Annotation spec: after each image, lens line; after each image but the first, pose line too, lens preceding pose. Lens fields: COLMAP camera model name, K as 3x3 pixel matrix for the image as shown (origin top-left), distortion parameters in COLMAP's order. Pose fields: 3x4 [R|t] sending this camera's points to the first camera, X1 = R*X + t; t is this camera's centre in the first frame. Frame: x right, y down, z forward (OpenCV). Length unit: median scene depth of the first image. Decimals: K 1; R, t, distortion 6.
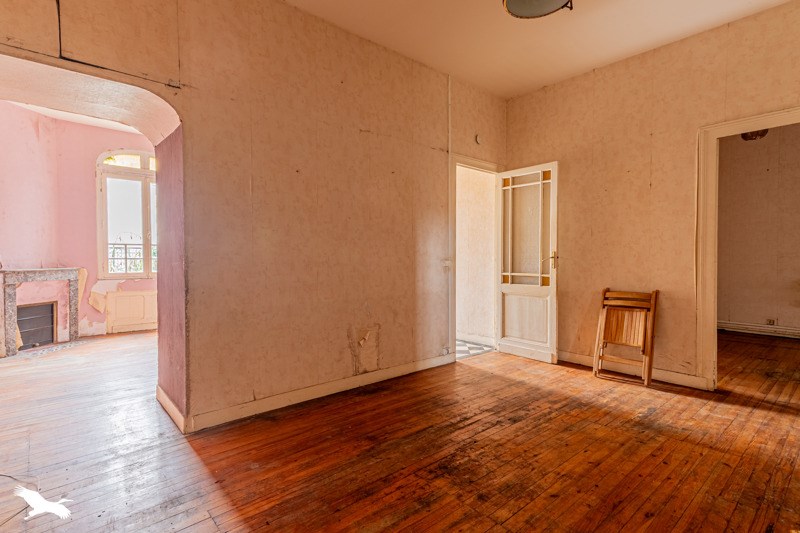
lens RADIAL K [[370.3, 0, 399.4], [0, 370.3, 265.3], [0, 0, 1]] dist [0.023655, 0.000469]
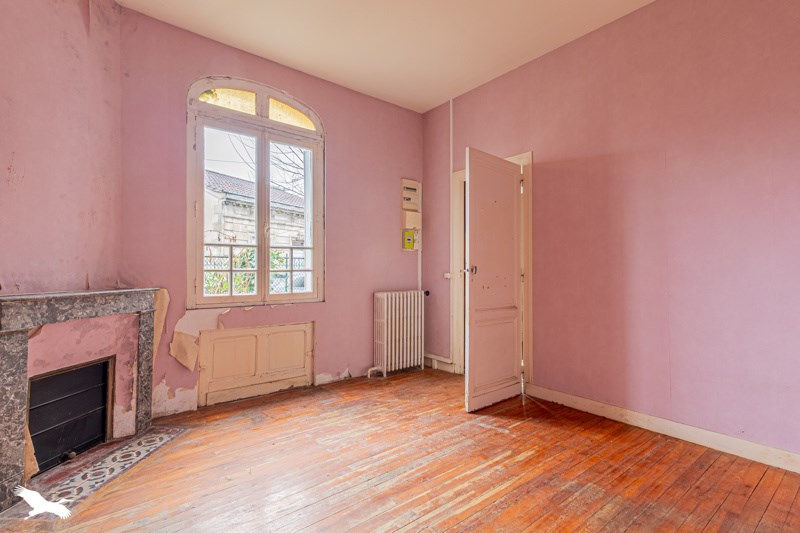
lens RADIAL K [[370.3, 0, 417.4], [0, 370.3, 266.6], [0, 0, 1]] dist [0.023655, 0.000469]
pose [[0.999012, 0.002103, -0.044395, -0.477765], [-0.003397, 0.999571, -0.029106, -0.009495], [0.044315, 0.029228, 0.998590, 0.509364]]
